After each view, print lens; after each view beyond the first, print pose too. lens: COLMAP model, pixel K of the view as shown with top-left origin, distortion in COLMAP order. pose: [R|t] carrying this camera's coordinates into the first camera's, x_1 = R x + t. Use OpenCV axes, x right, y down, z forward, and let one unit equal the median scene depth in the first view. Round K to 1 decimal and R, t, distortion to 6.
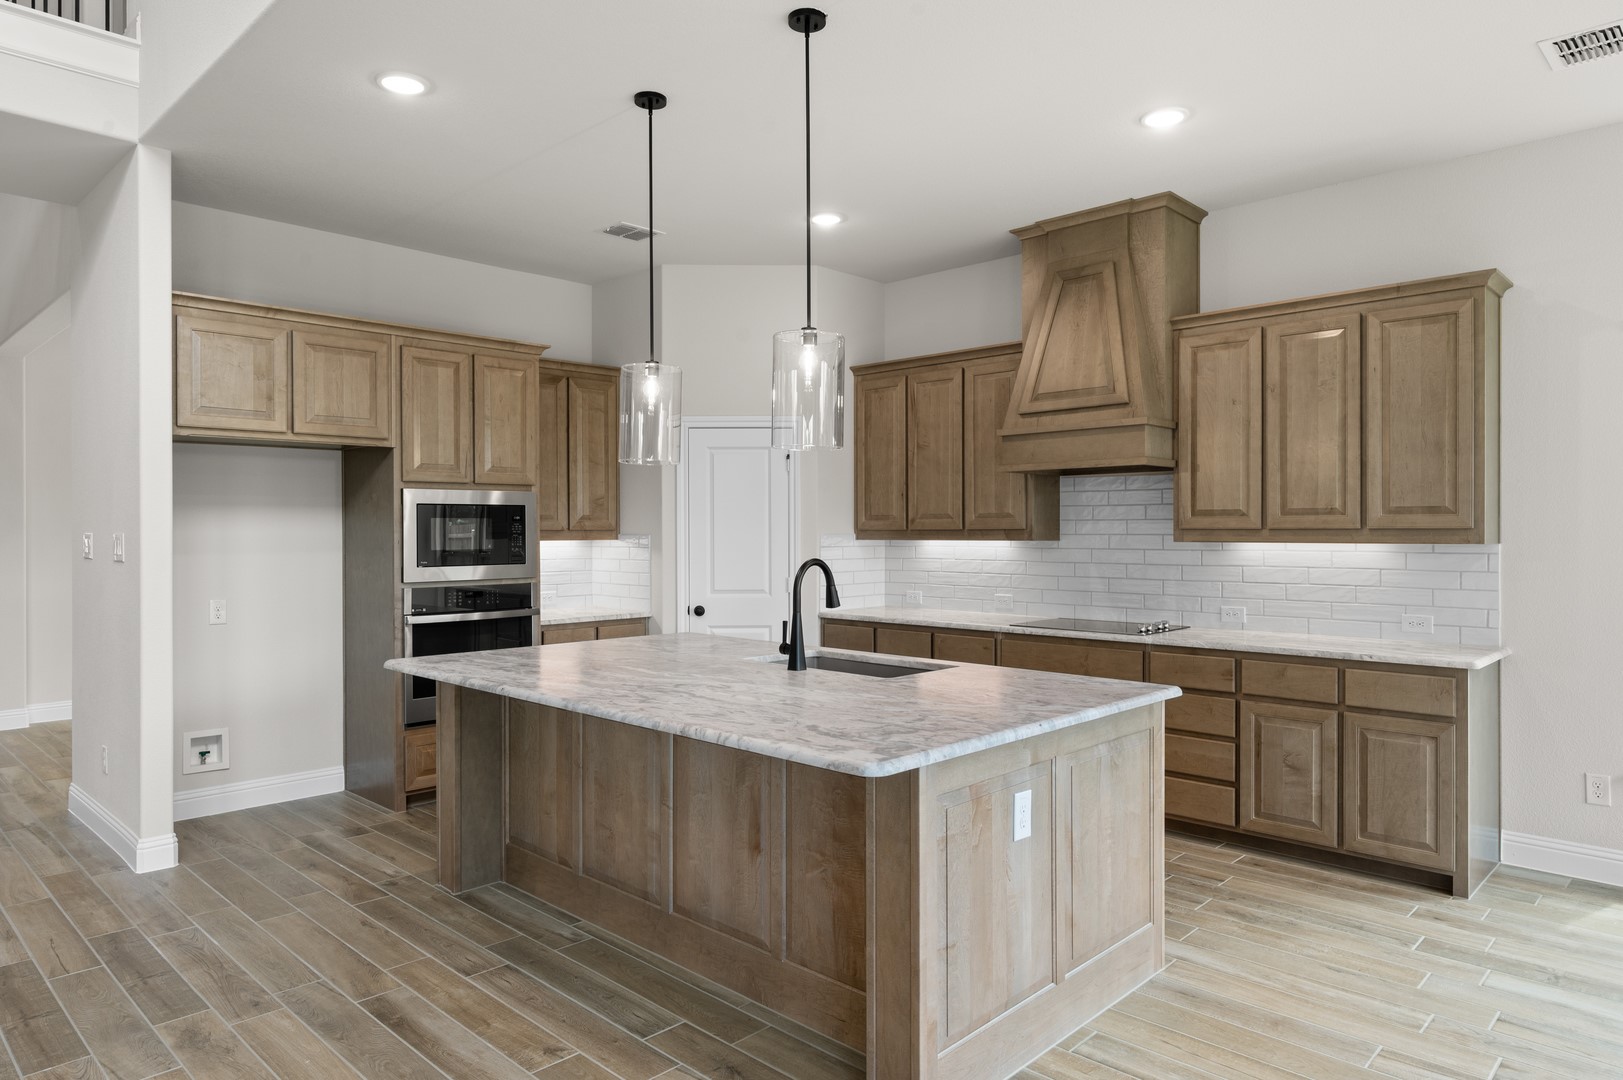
lens RADIAL K [[1005.6, 0, 817.1], [0, 1005.6, 529.3], [0, 0, 1]] dist [-0.000115, 0.001853]
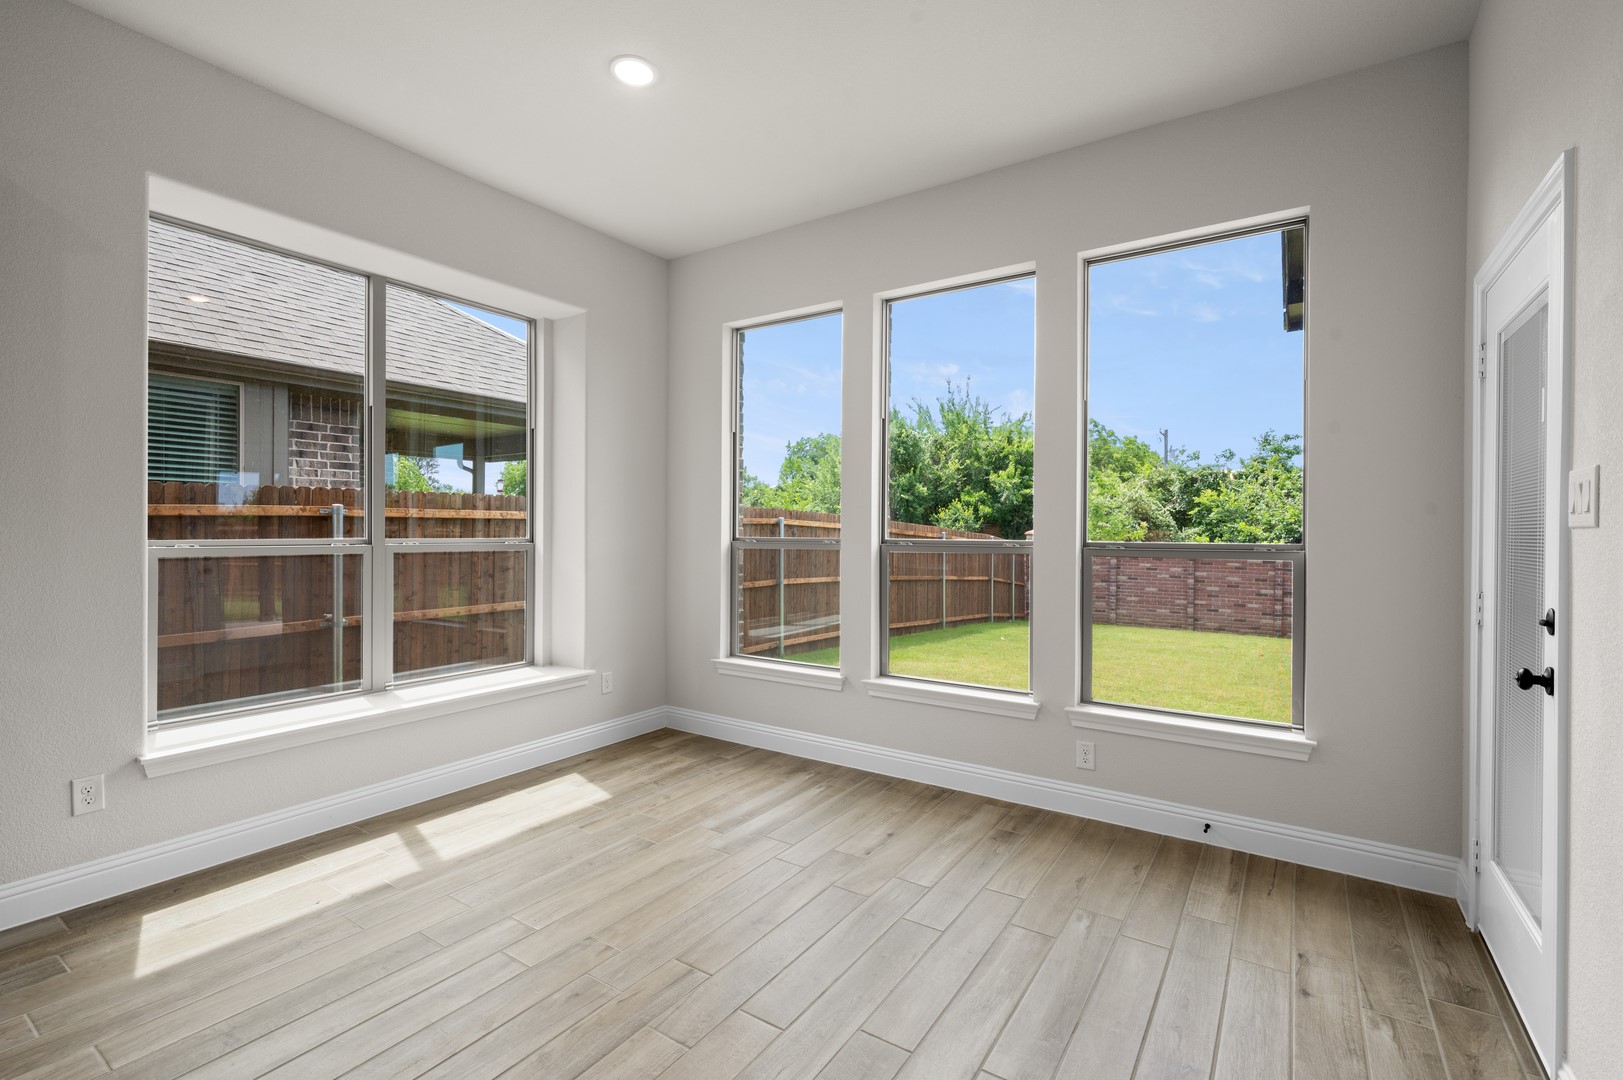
lens RADIAL K [[723.4, 0, 811.5], [0, 723.4, 540.0], [0, 0, 1]] dist [-0.000764, 0.000106]
pose [[-0.174211, -0.010233, 0.984655, 0.062360], [-0.005442, 0.999941, 0.009429, 0.030025], [-0.984693, -0.003716, -0.174257, 0.429794]]
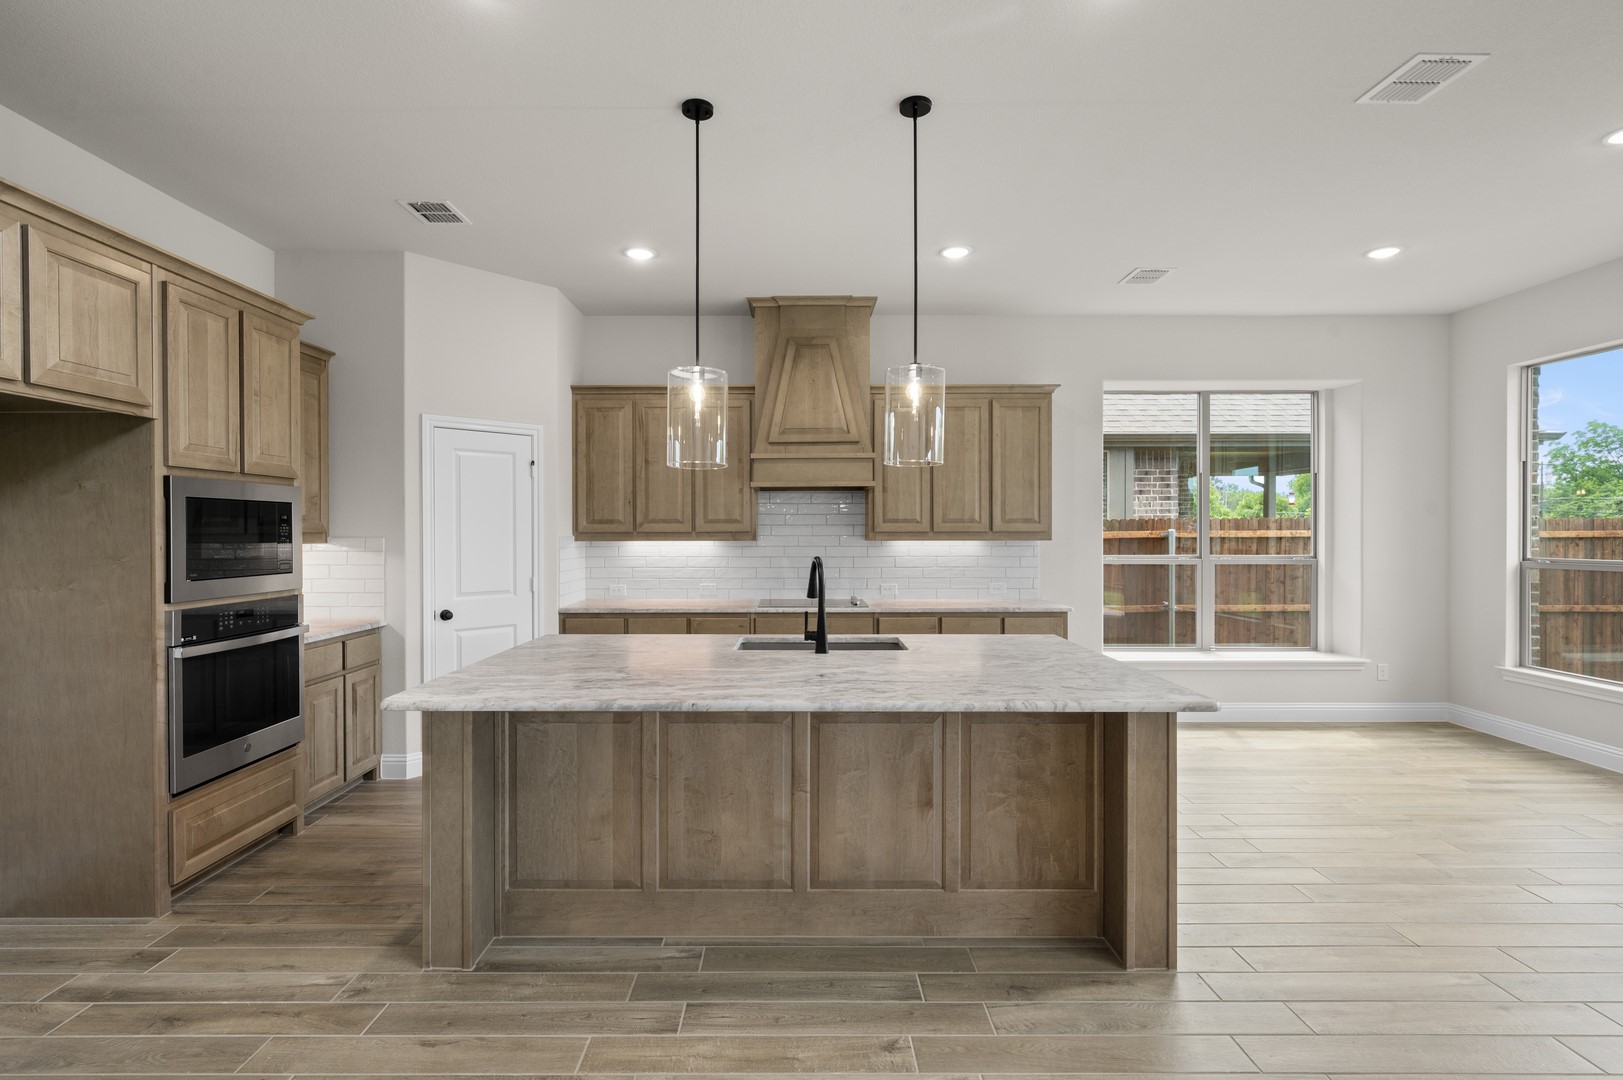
lens RADIAL K [[764.2, 0, 795.5], [0, 764.2, 533.1], [0, 0, 1]] dist [0.001992, -0.000081]
pose [[0.723722, 0.000139, 0.690092, -0.493021], [-0.000343, 1.000000, 0.000158, 0.001430], [-0.690092, -0.000351, 0.723722, 0.291860]]
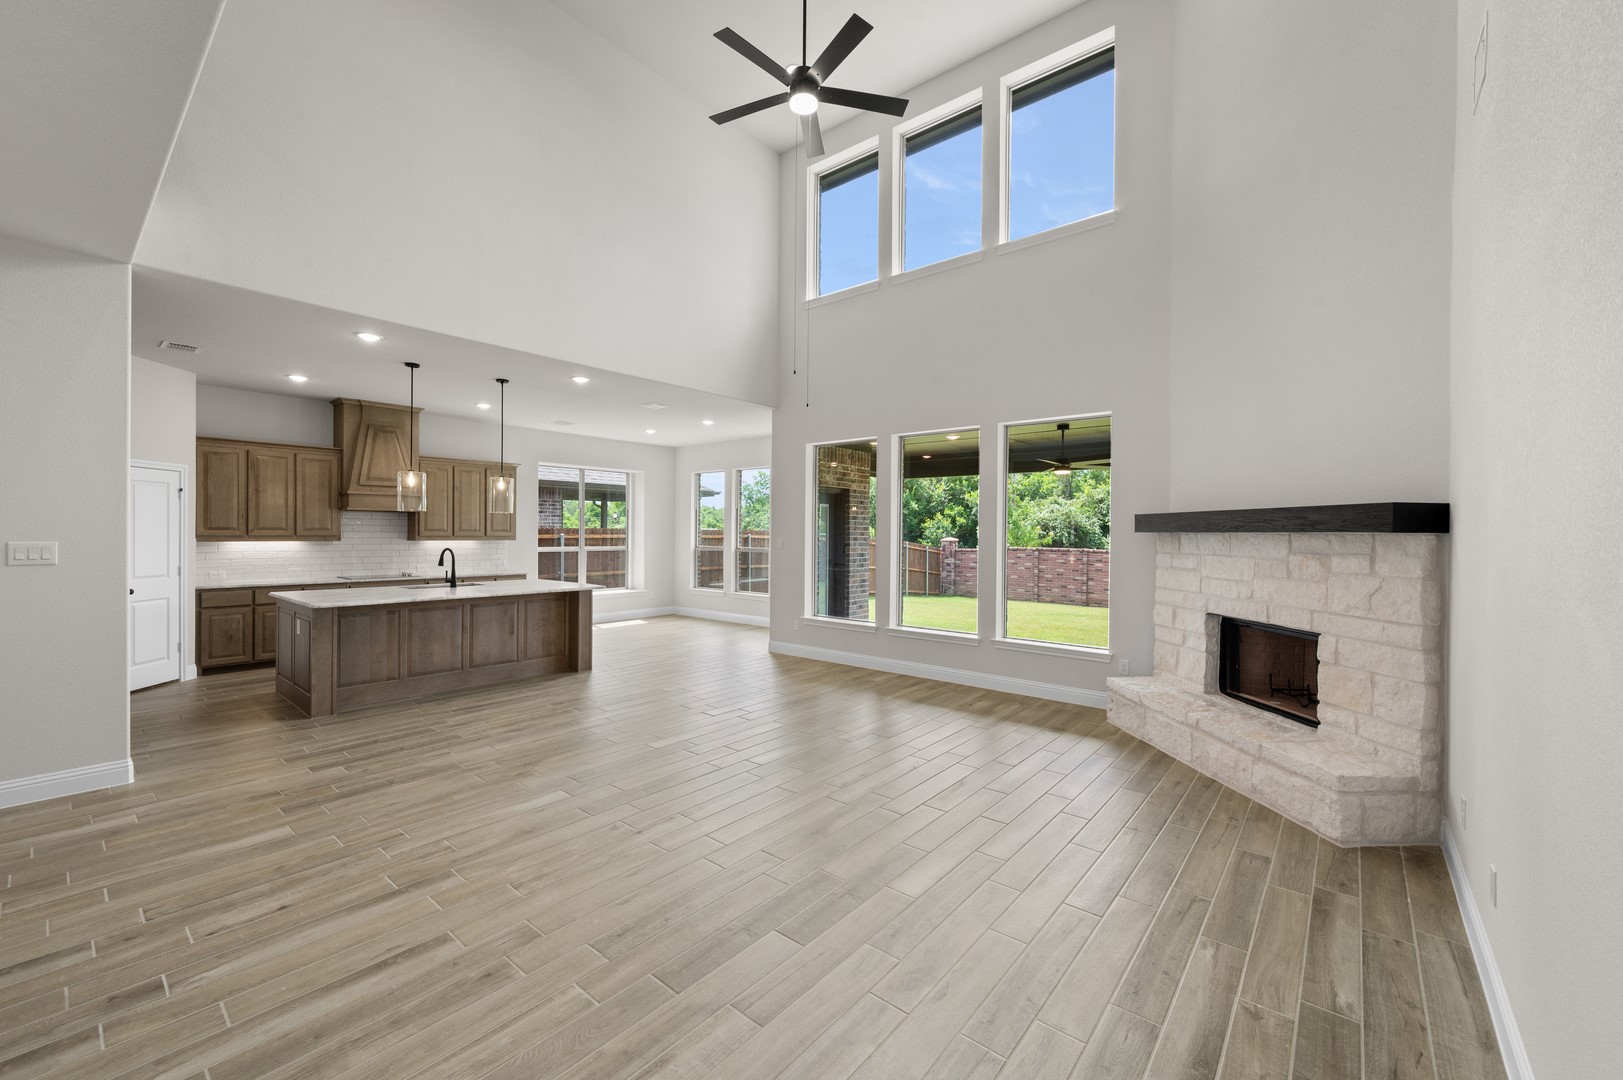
lens RADIAL K [[648.7, 0, 814.0], [0, 648.7, 533.1], [0, 0, 1]] dist [-0.000101, 0.000059]
pose [[-0.070787, 0.000768, 0.997491, -1.443493], [-0.007945, 0.999968, -0.001334, -0.013410], [-0.997460, -0.008020, -0.070779, 0.094367]]
